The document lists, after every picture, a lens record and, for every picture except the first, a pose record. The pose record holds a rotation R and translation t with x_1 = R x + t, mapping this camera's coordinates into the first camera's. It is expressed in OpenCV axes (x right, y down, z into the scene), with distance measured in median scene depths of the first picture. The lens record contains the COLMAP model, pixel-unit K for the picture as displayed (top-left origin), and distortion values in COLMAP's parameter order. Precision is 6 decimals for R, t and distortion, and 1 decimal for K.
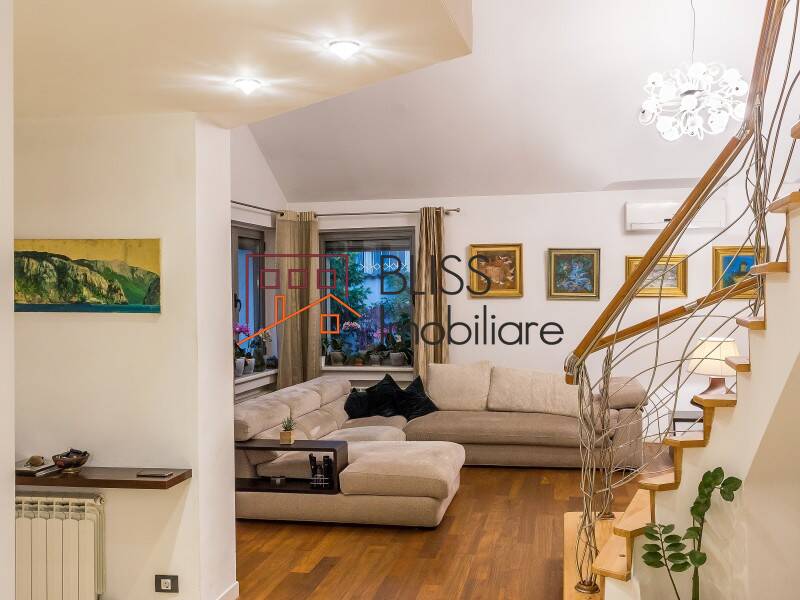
lens RADIAL K [[775.0, 0, 400.1], [0, 775.0, 301.4], [0, 0, 1]] dist [0.018572, 0.000000]
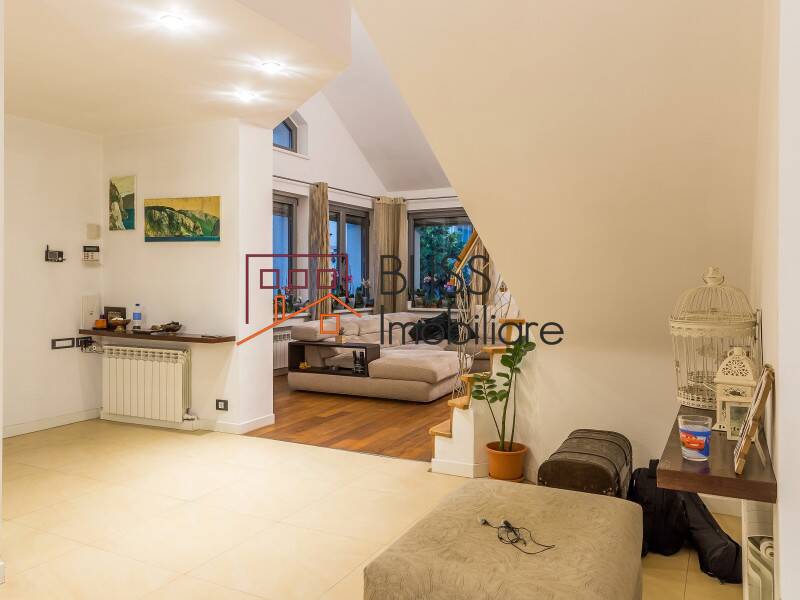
lens RADIAL K [[610.3, 0, 401.2], [0, 610.3, 294.0], [0, 0, 1]] dist [0.044056, -0.003067]
pose [[0.961810, 0.019894, -0.272993, 0.414238], [-0.017852, 0.999791, 0.009962, 0.105729], [0.273134, -0.004708, 0.961965, -0.148720]]
